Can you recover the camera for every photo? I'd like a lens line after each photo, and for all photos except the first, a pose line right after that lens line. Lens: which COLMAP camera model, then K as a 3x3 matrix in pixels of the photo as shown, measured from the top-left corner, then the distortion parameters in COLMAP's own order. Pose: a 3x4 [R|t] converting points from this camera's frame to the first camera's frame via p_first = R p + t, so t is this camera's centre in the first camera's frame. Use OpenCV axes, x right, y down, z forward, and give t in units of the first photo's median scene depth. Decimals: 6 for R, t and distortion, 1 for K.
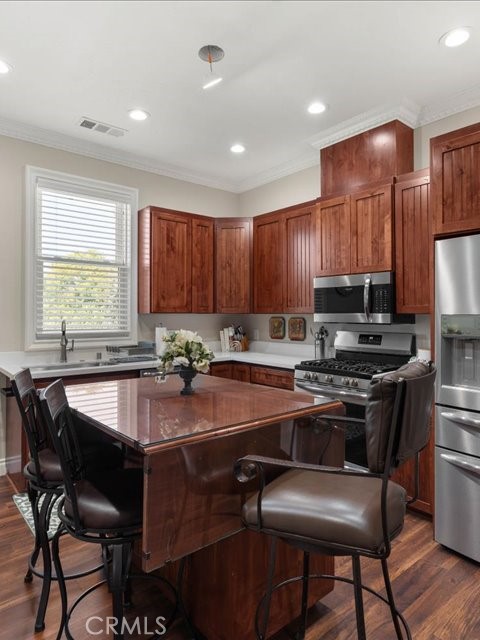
lens RADIAL K [[389.9, 0, 239.8], [0, 389.9, 317.1], [0, 0, 1]] dist [0.000348, -0.000323]
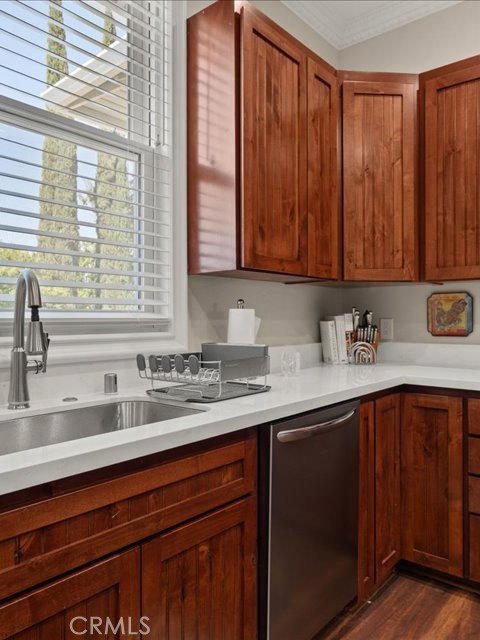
lens RADIAL K [[486.4, 0, 237.9], [0, 486.4, 316.5], [0, 0, 1]] dist [0.006956, -0.000768]
pose [[0.983673, 0.001171, 0.179959, -0.290485], [-0.000092, 0.999982, -0.006007, 0.036737], [-0.179963, 0.005893, 0.983656, 0.481188]]
